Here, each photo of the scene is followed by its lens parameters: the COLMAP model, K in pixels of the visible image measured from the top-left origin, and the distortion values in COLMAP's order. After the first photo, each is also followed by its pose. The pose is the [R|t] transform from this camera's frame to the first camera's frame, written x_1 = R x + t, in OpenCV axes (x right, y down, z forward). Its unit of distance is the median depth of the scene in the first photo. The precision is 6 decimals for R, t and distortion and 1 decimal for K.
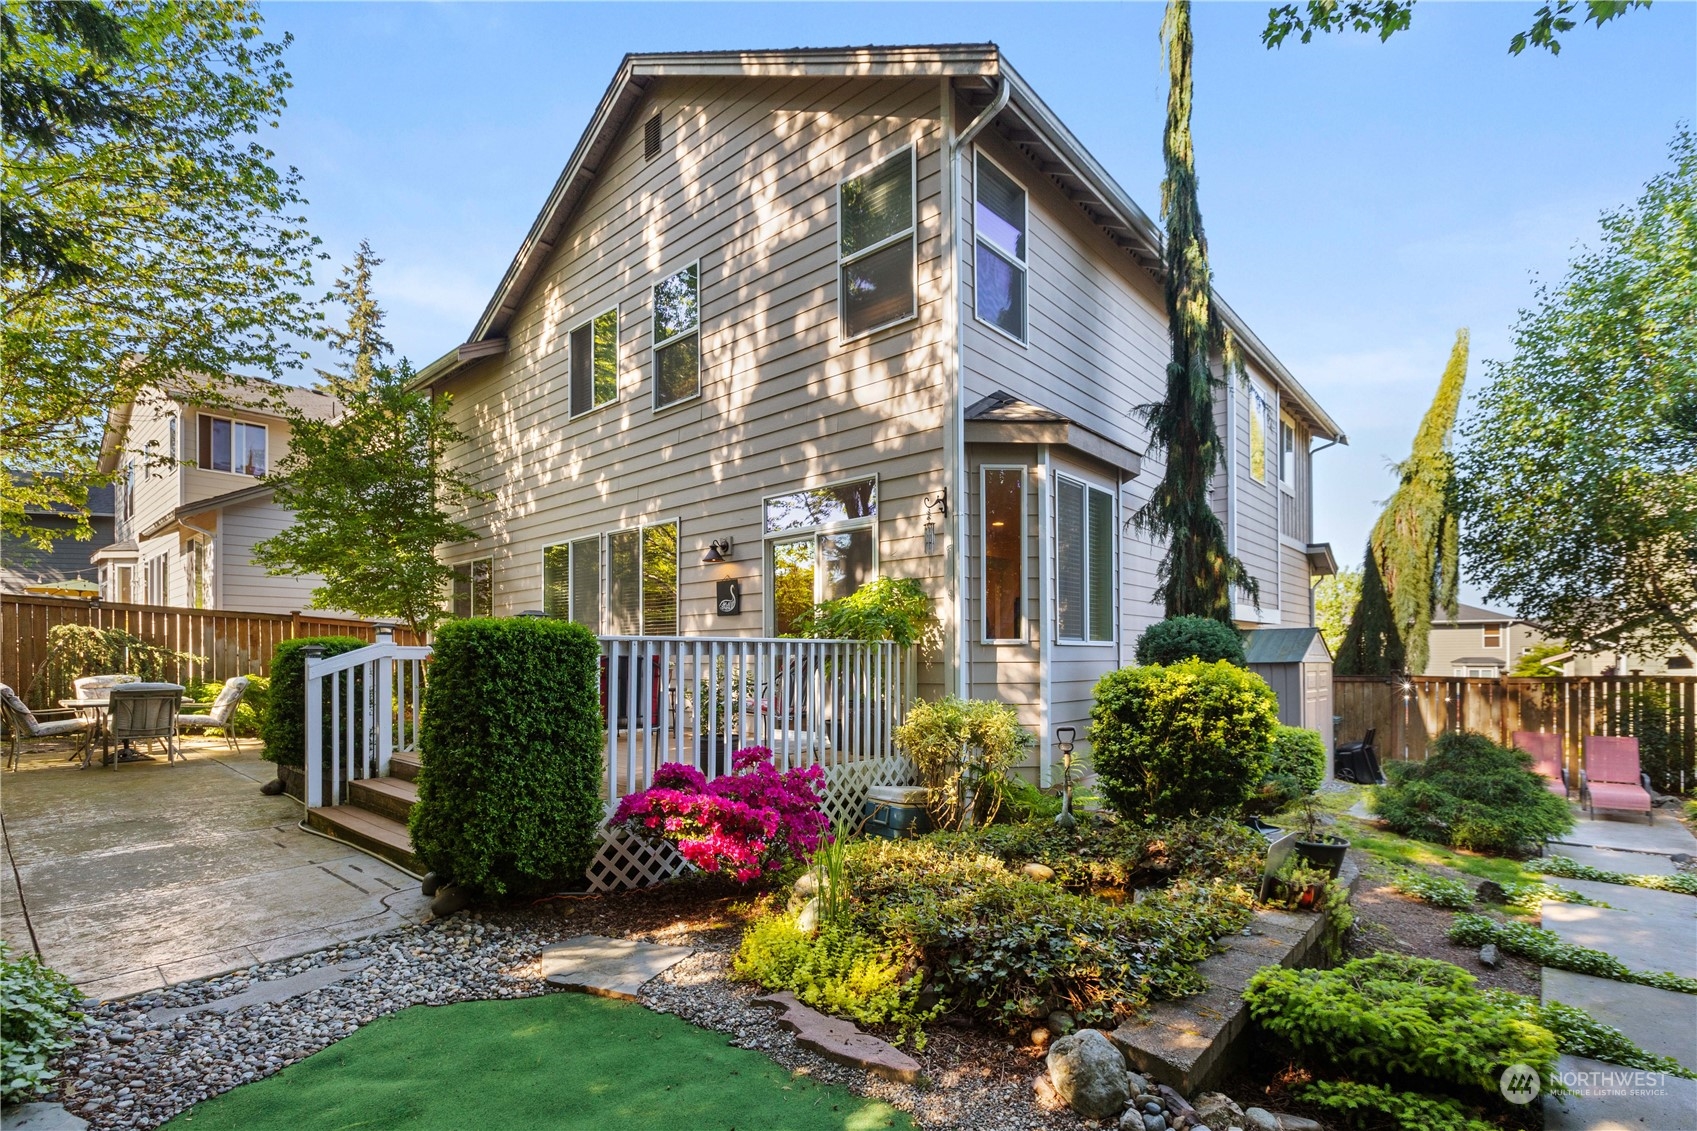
lens RADIAL K [[774.2, 0, 863.6], [0, 774.2, 657.3], [0, 0, 1]] dist [0.003635, -0.001257]
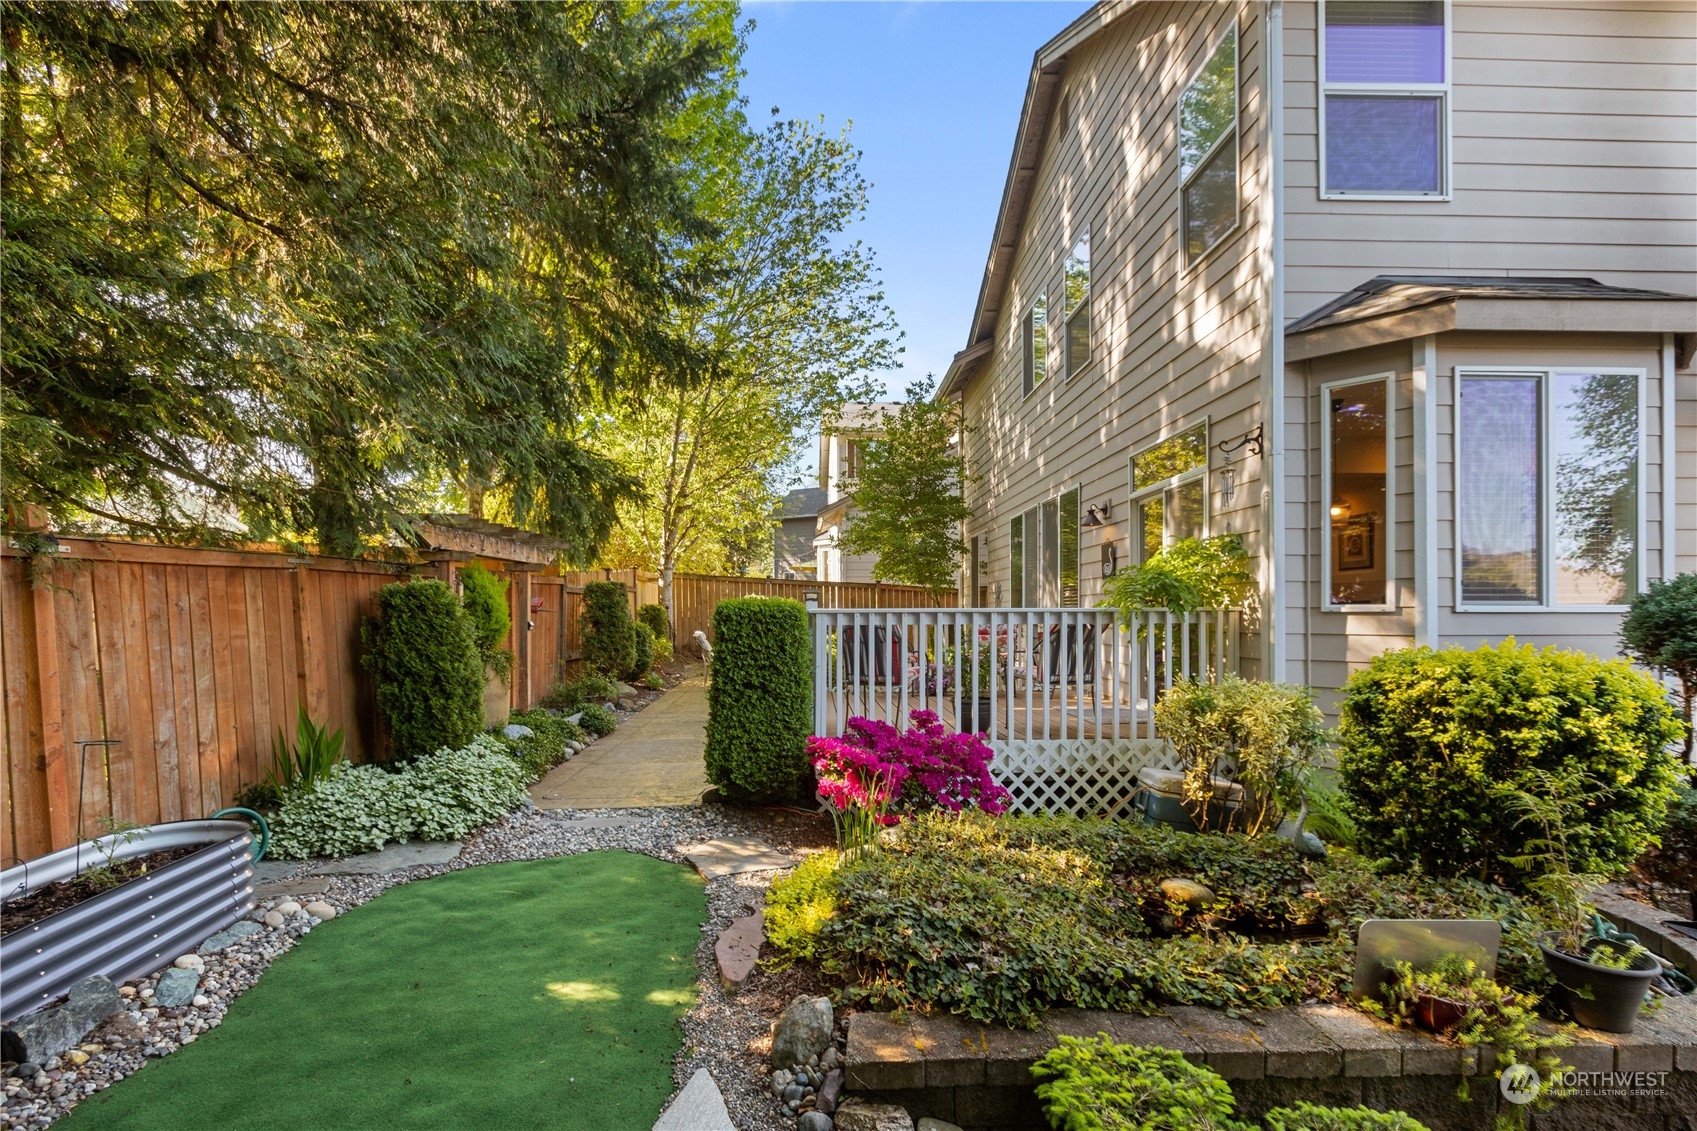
lens RADIAL K [[774.2, 0, 865.0], [0, 774.2, 620.9], [0, 0, 1]] dist [0.003635, -0.001257]
pose [[0.696332, 0.011223, -0.717632, 0.392171], [-0.001239, 0.999895, 0.014436, -0.018573], [0.717719, -0.009163, 0.696273, 0.111170]]
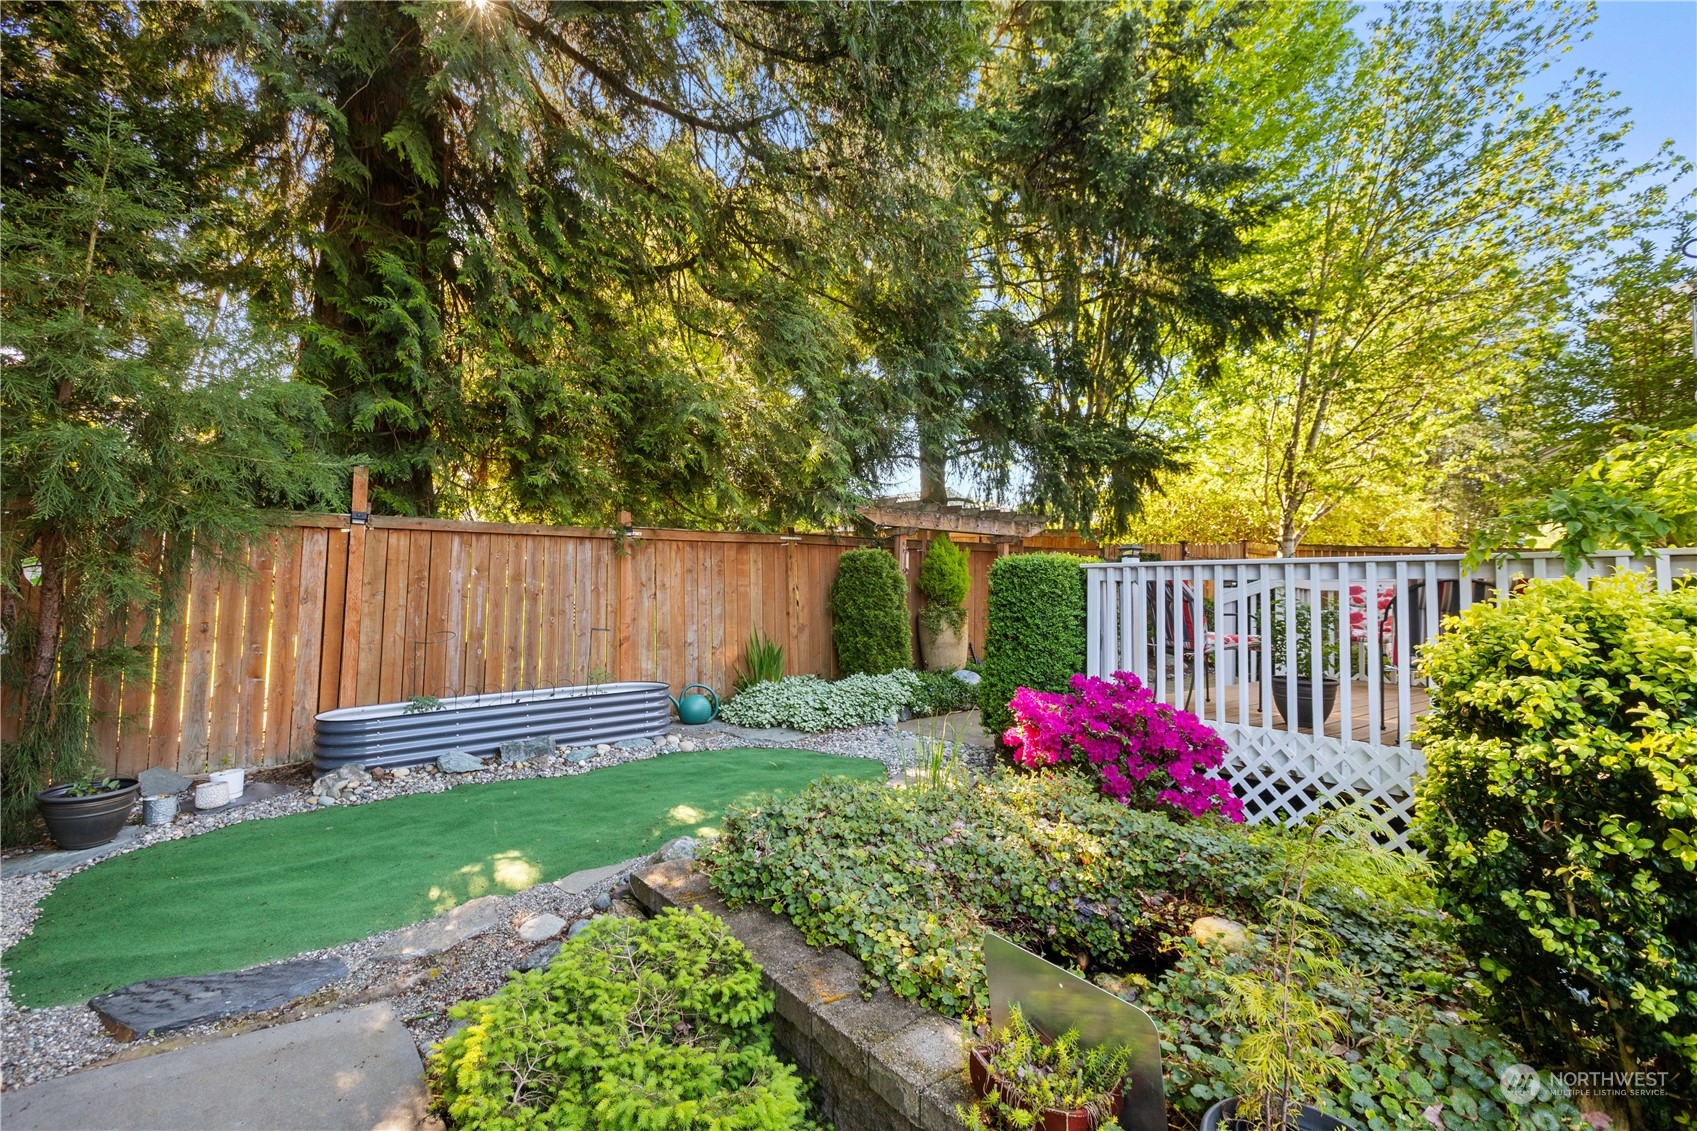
lens RADIAL K [[774.2, 0, 854.0], [0, 774.2, 552.9], [0, 0, 1]] dist [0.003635, -0.001257]
pose [[-0.180569, -0.049883, -0.982297, 0.586117], [-0.012770, 0.998748, -0.048371, 0.012424], [0.983479, 0.003809, -0.180980, 0.561790]]
